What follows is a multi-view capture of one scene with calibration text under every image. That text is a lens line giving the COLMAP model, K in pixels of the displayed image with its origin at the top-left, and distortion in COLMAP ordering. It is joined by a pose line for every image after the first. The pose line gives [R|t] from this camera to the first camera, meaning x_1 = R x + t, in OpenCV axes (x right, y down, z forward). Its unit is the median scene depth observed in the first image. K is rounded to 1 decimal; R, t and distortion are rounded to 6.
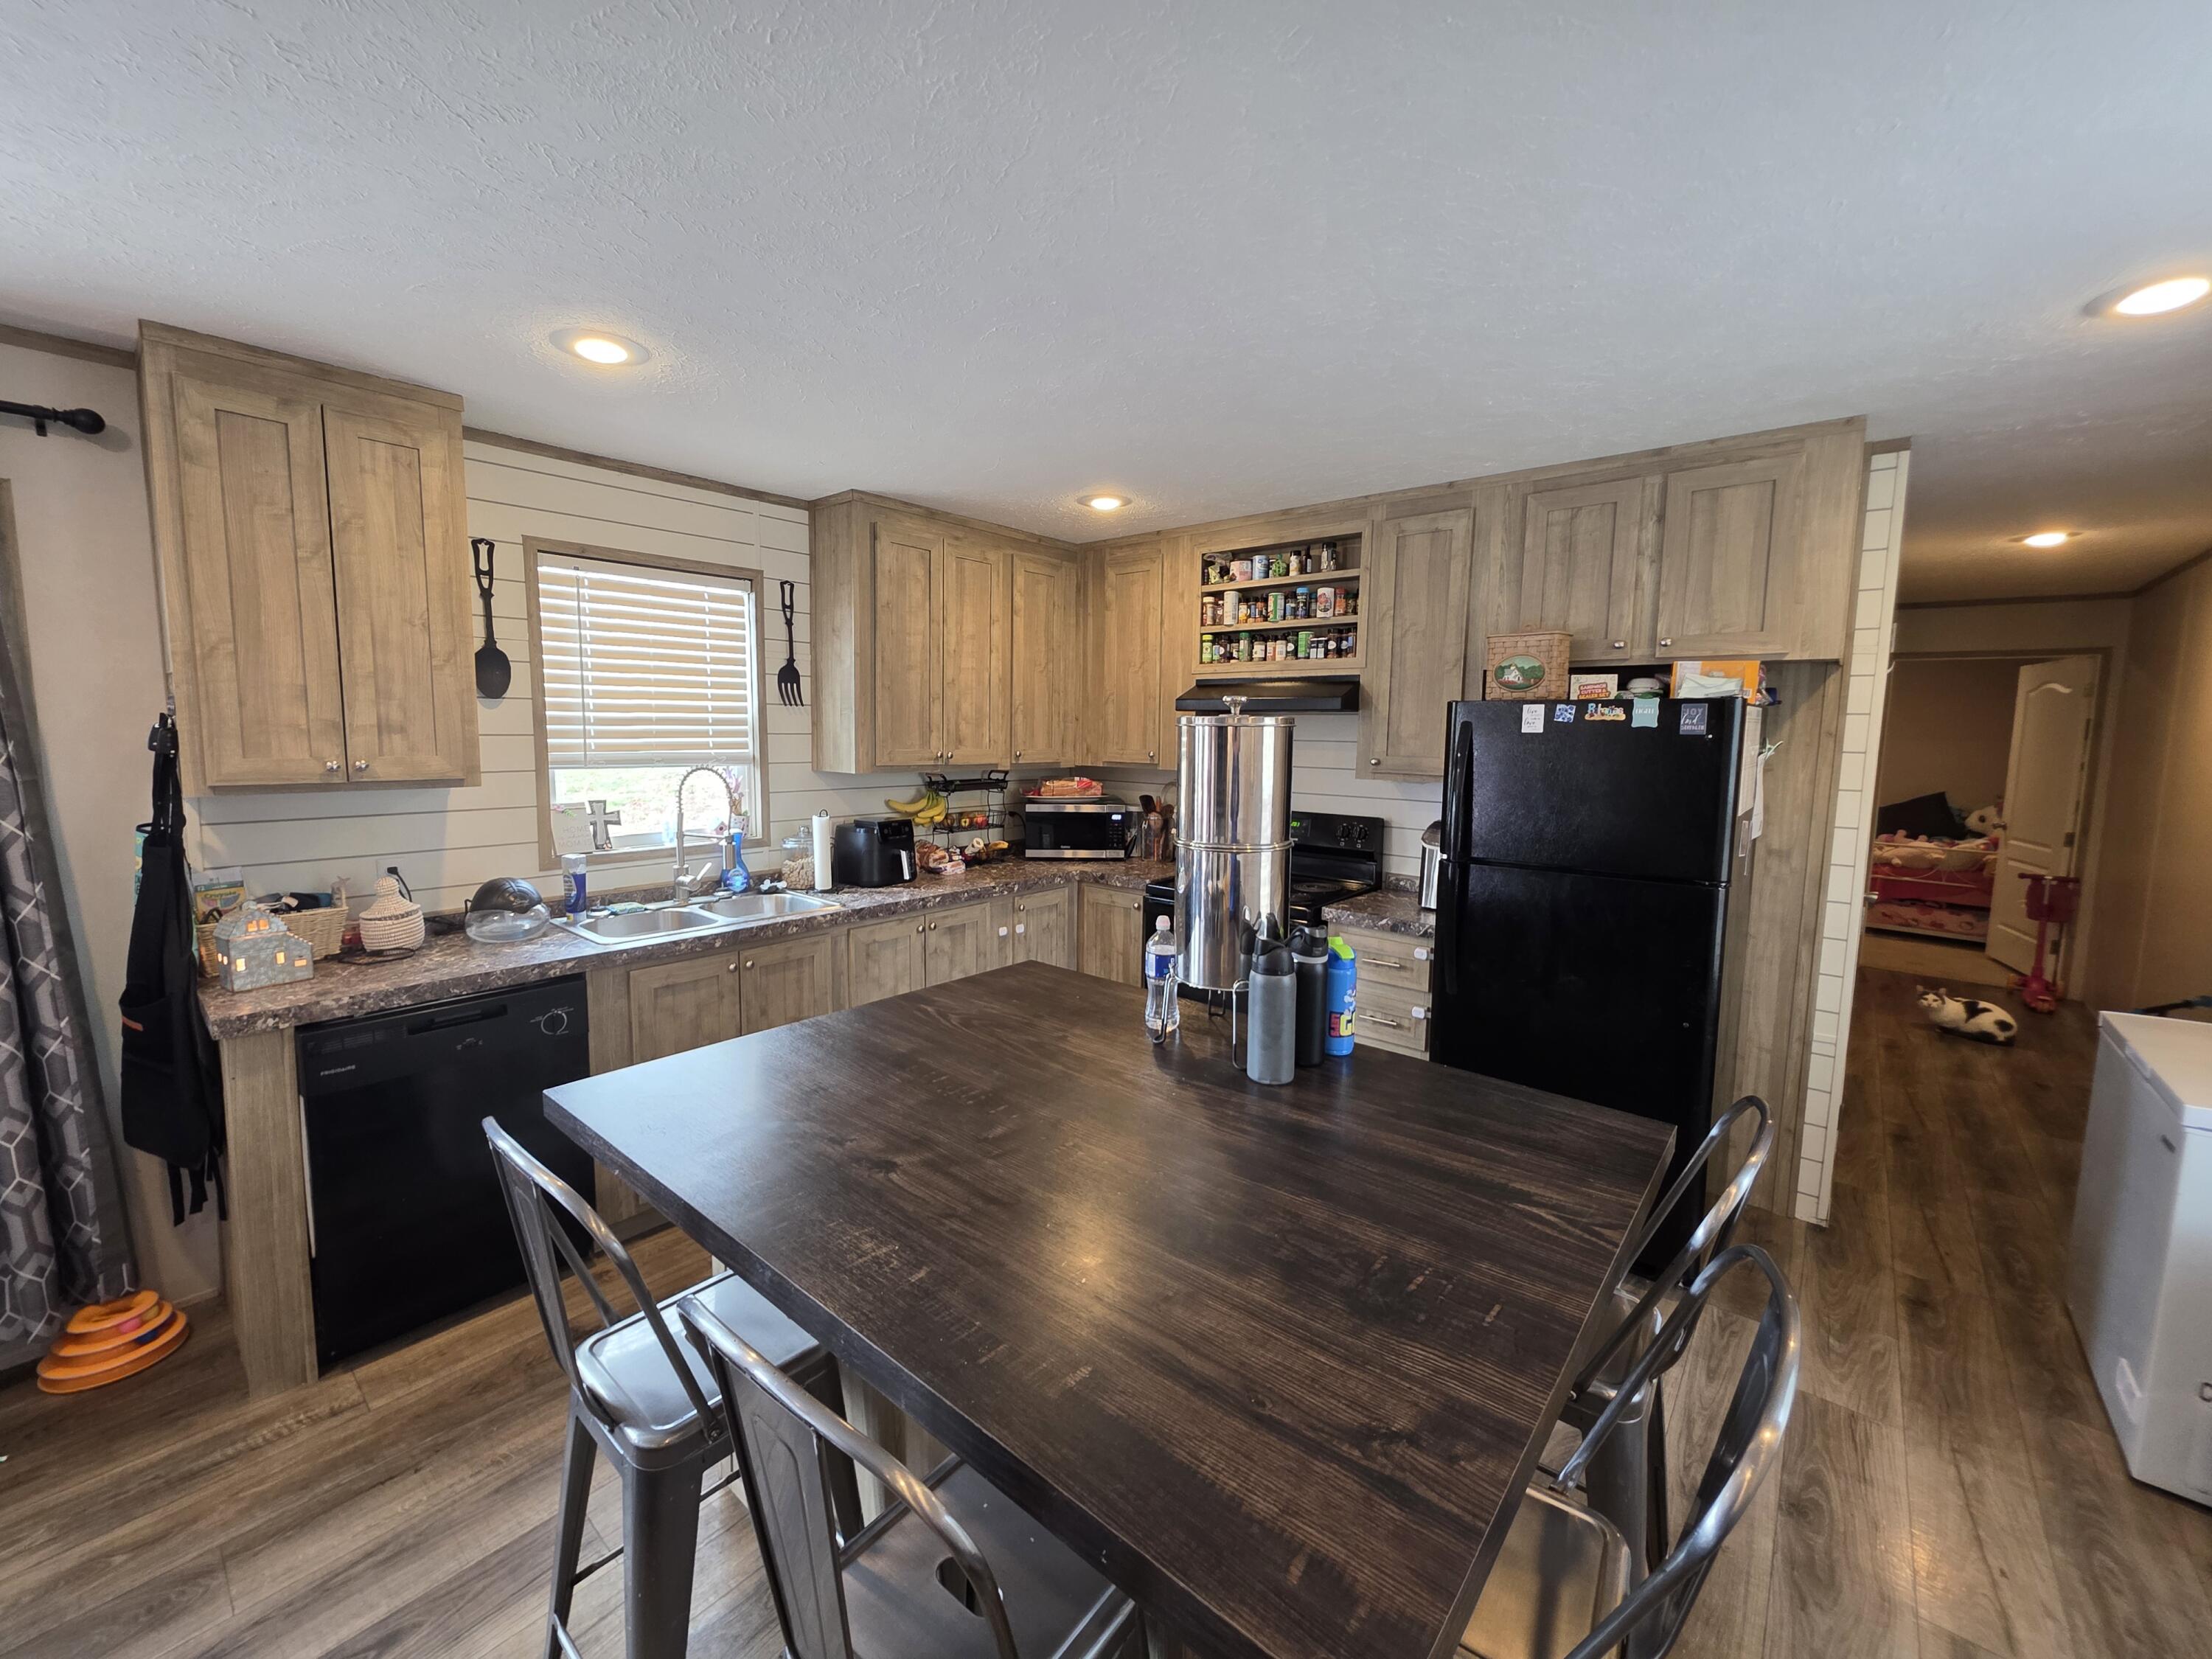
lens RADIAL K [[882.9, 0, 1089.8], [0, 882.9, 815.7], [0, 0, 1]] dist [-0.000110, 0.000279]
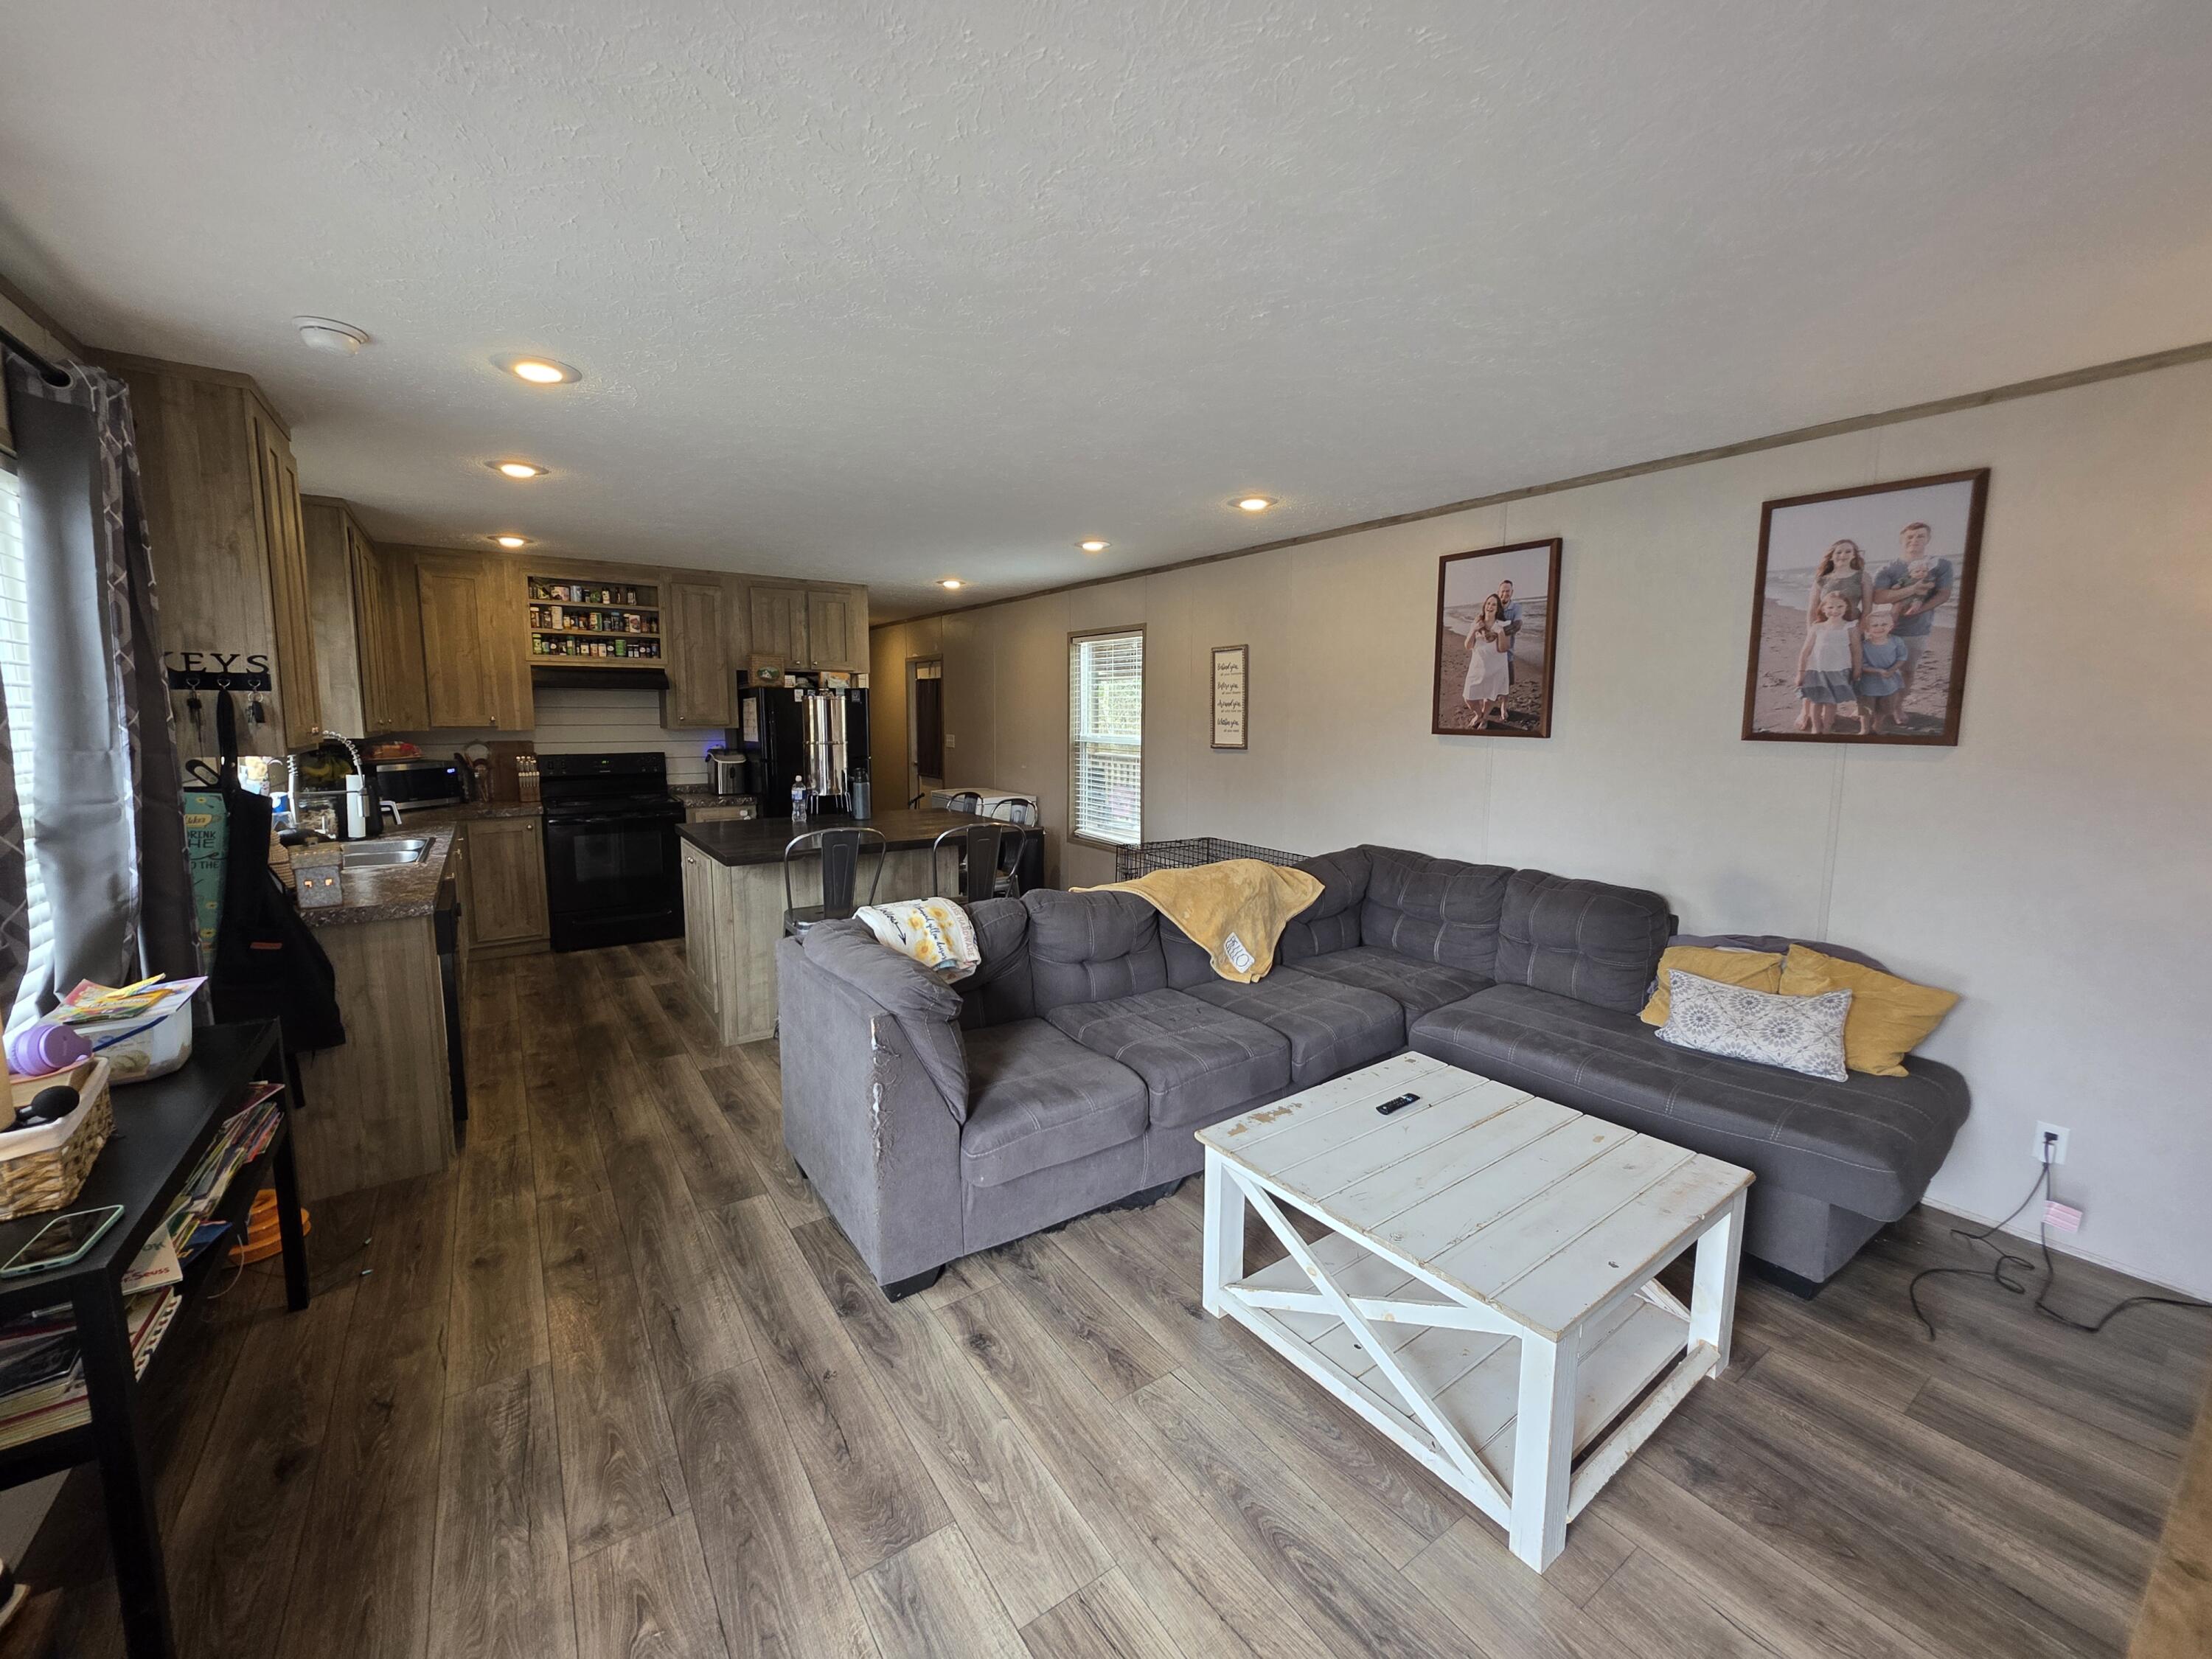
lens RADIAL K [[882.9, 0, 1098.2], [0, 882.9, 817.3], [0, 0, 1]] dist [-0.000110, 0.000279]
pose [[0.255130, -0.129070, 0.958254, -1.333445], [0.094862, 0.989611, 0.108037, 0.026130], [-0.962242, 0.063339, 0.264723, -0.298842]]
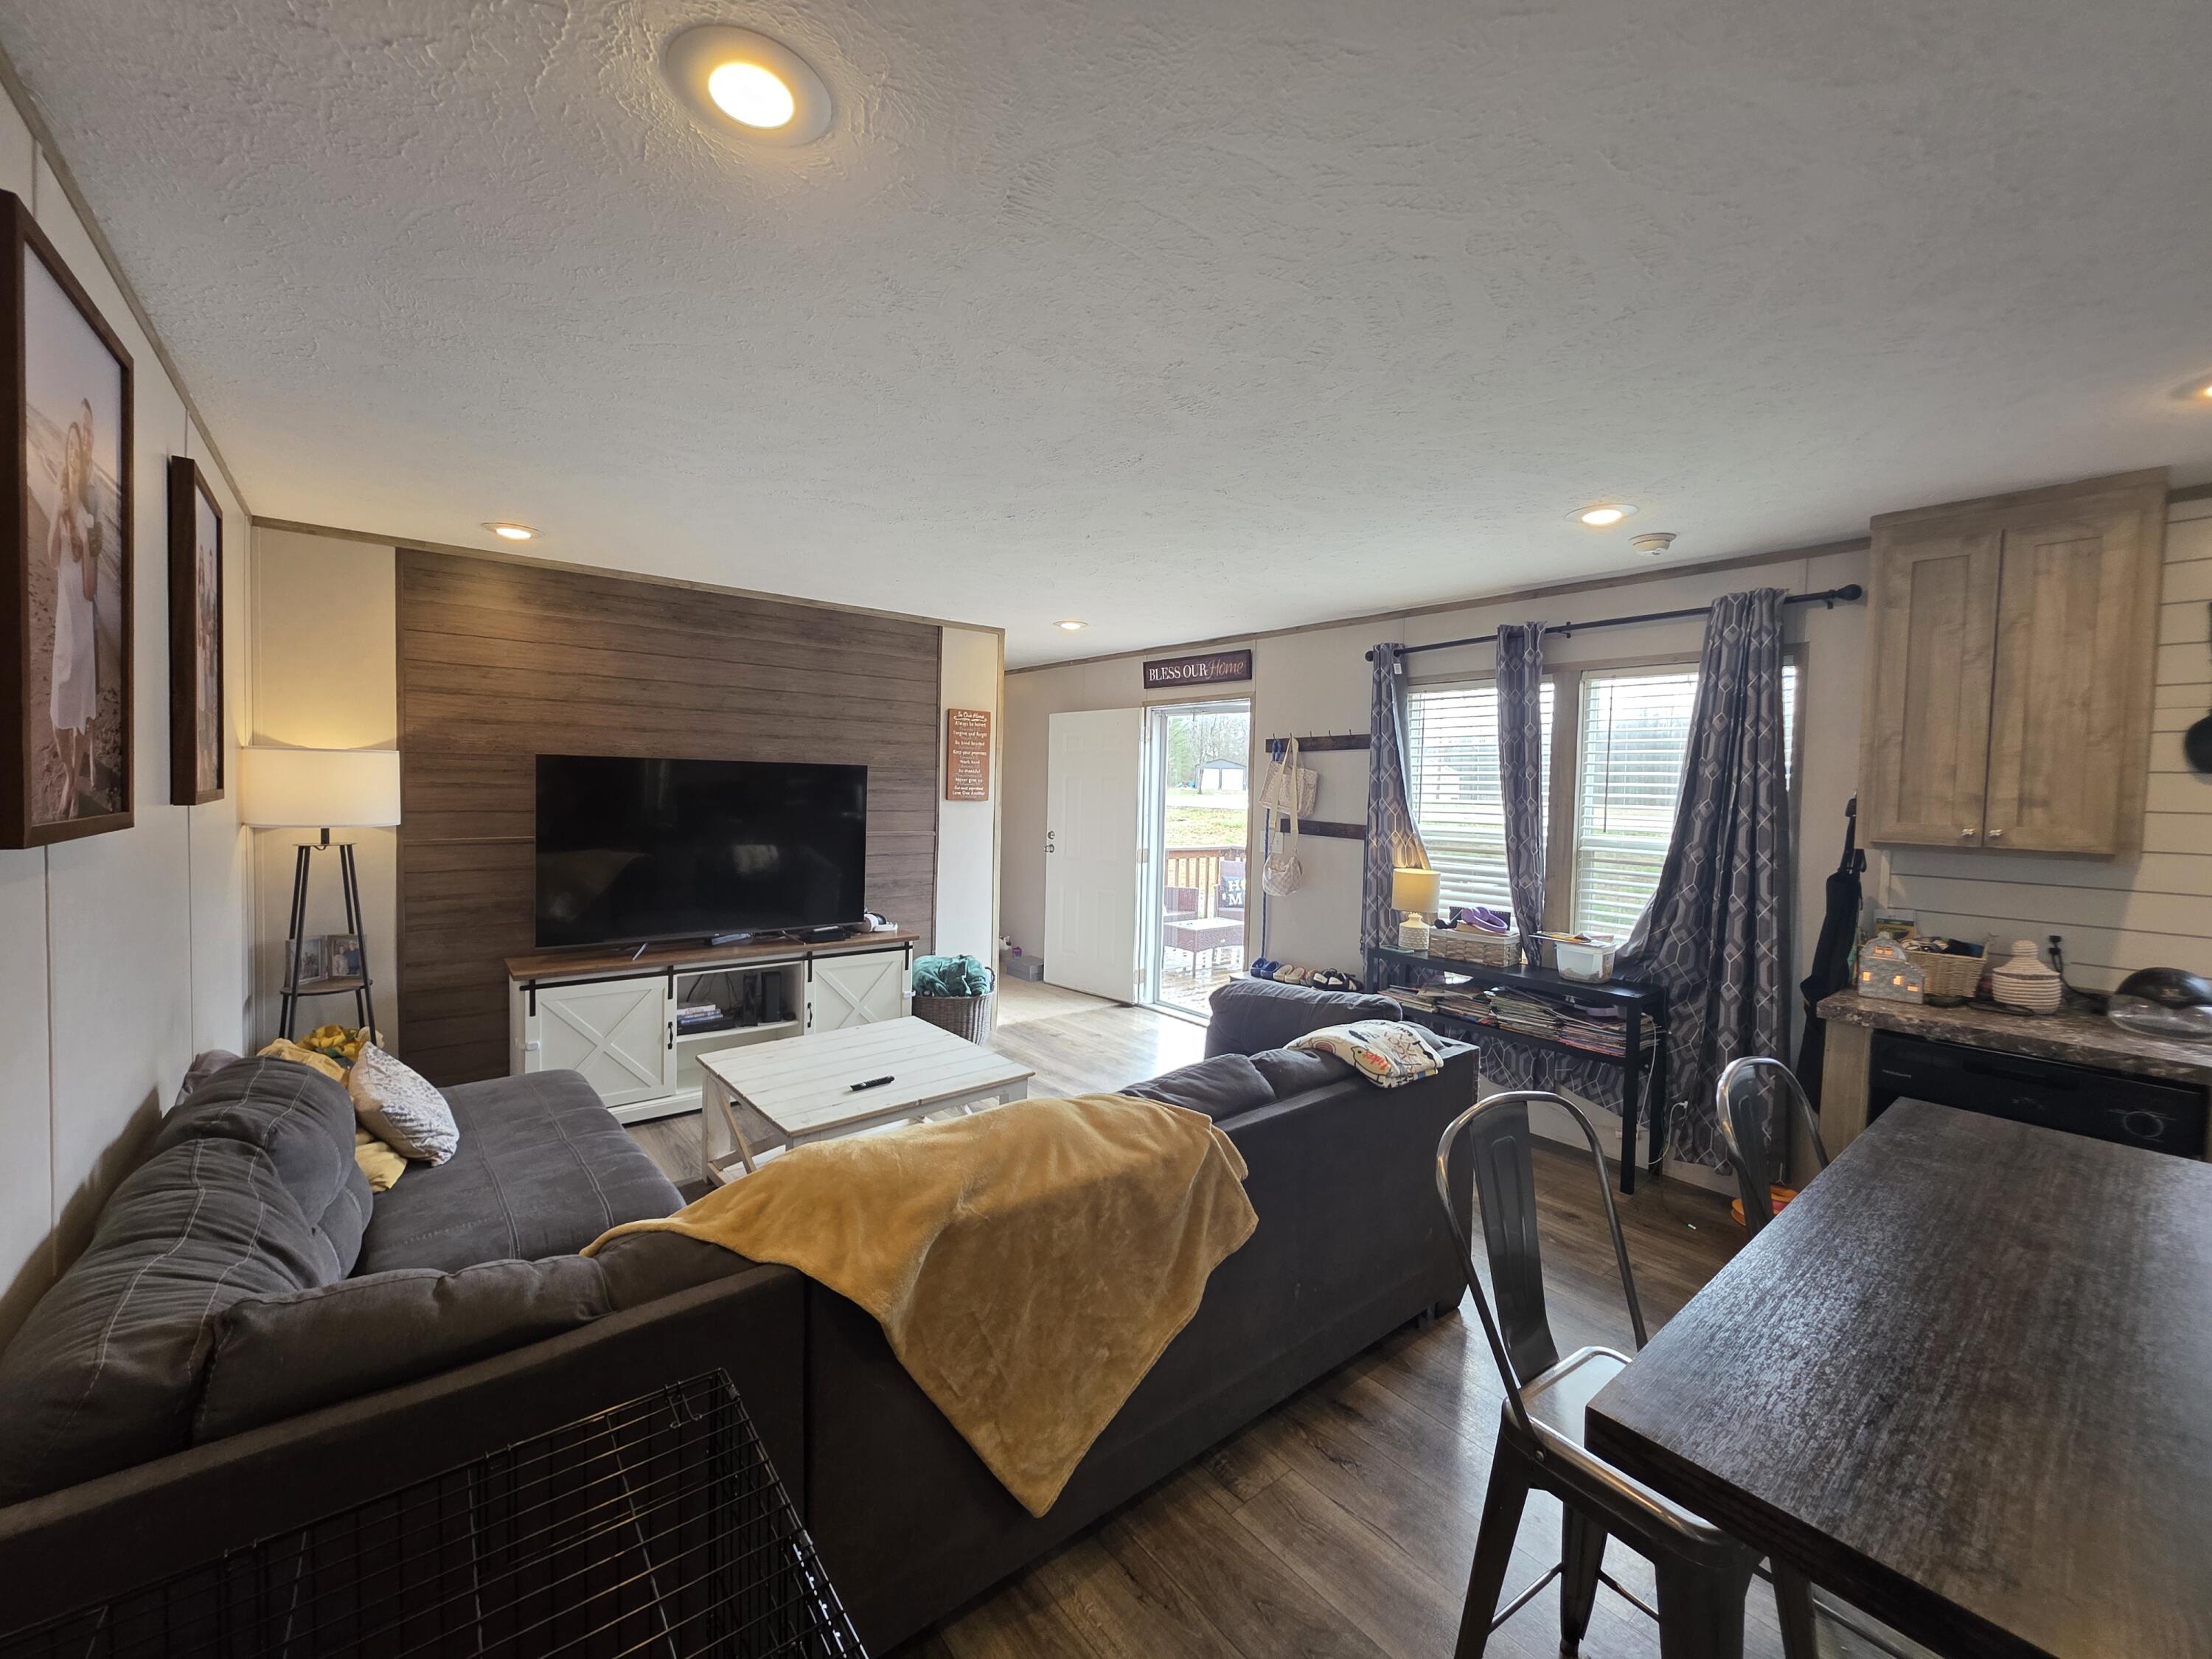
lens RADIAL K [[882.9, 0, 1090.1], [0, 882.9, 816.7], [0, 0, 1]] dist [-0.000110, 0.000279]
pose [[-0.183874, 0.022154, -0.982700, 0.381886], [-0.123110, 0.991355, 0.045384, 0.009930], [0.975210, 0.129326, -0.179557, 0.049668]]
